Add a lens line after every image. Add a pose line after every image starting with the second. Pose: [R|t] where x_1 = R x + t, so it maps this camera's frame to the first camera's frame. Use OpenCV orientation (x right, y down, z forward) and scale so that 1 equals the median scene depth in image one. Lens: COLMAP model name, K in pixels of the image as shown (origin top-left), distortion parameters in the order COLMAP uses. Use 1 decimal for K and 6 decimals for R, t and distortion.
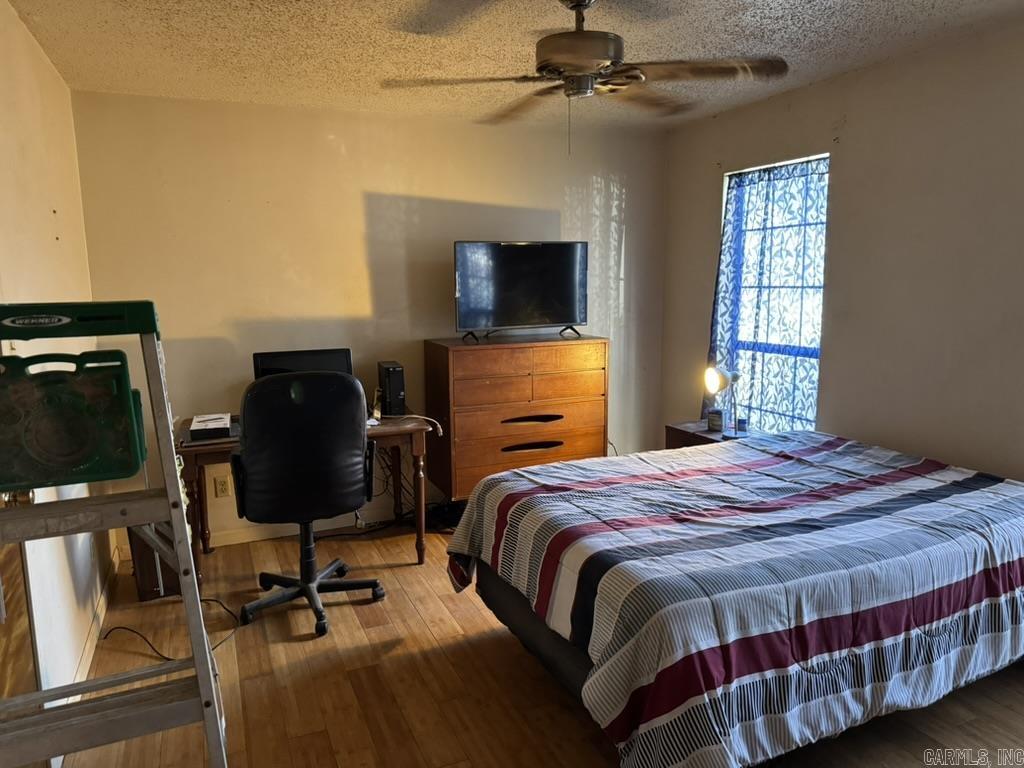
lens RADIAL K [[692.1, 0, 504.4], [0, 692.1, 388.3], [0, 0, 1]] dist [0.124605, -0.215991]
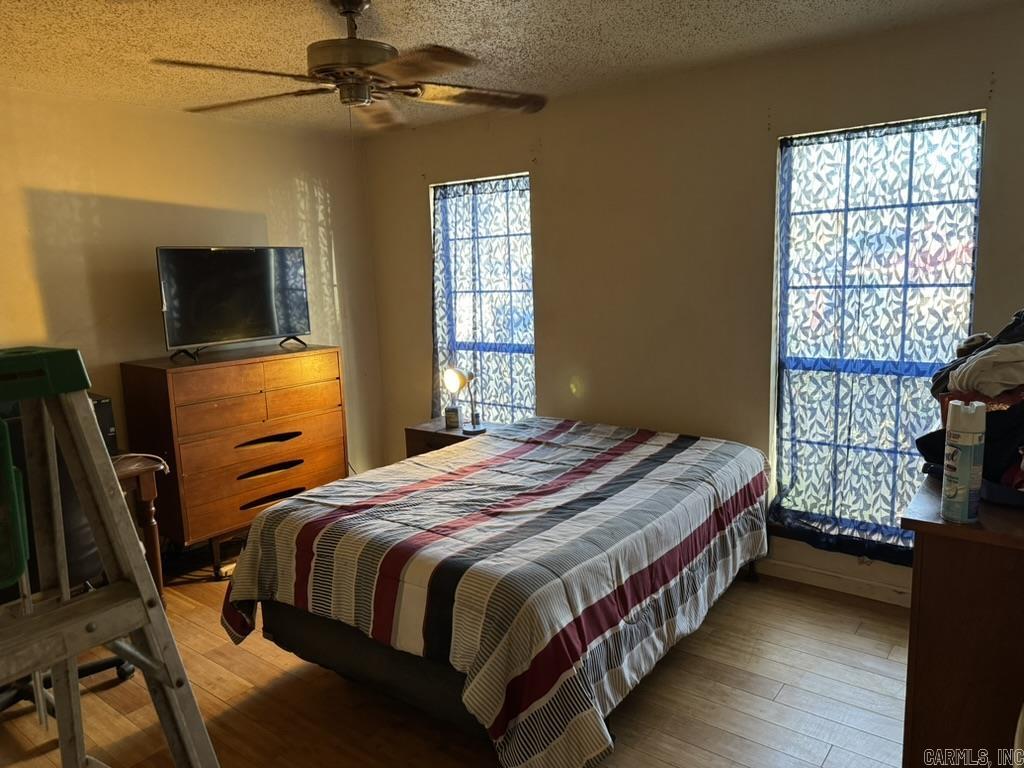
lens RADIAL K [[692.1, 0, 504.4], [0, 692.1, 388.3], [0, 0, 1]] dist [0.124605, -0.215991]
pose [[0.872551, -0.094982, 0.479201, -0.182088], [0.096647, 0.995092, 0.021257, -0.019012], [-0.478868, 0.027766, 0.877448, 0.049899]]
